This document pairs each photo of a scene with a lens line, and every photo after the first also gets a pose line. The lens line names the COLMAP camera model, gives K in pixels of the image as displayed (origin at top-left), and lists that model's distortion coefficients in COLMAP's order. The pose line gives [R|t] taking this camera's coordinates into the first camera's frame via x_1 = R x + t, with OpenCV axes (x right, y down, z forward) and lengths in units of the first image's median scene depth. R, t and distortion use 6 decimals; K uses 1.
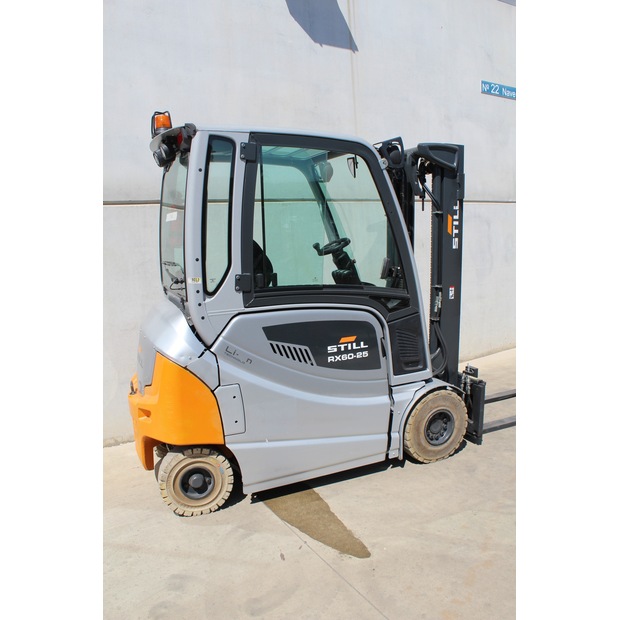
lens RADIAL K [[503.9, 0, 309.7], [0, 503.9, 322.1], [0, 0, 1]] dist [-0.173007, 0.152053]
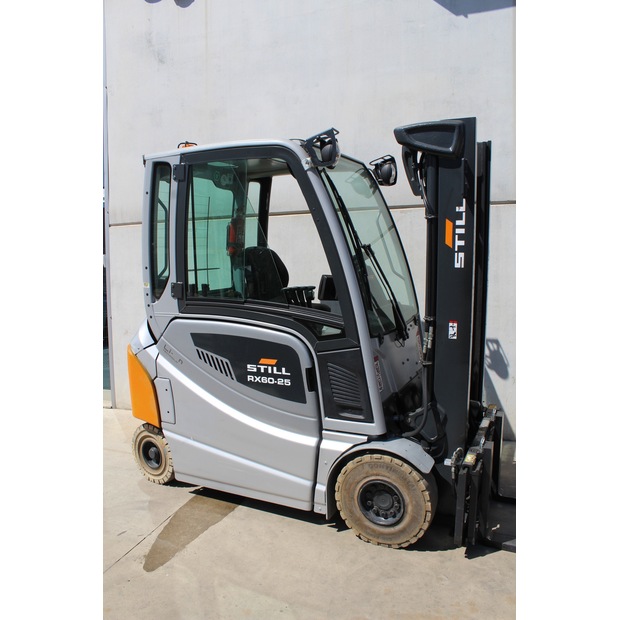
lens RADIAL K [[503.9, 0, 309.7], [0, 503.9, 322.1], [0, 0, 1]] dist [-0.173007, 0.152053]
pose [[0.639886, 0.124105, -0.758382, 0.812298], [-0.133649, 0.989806, 0.049210, -0.092122], [0.756759, 0.069868, 0.649950, 0.458810]]
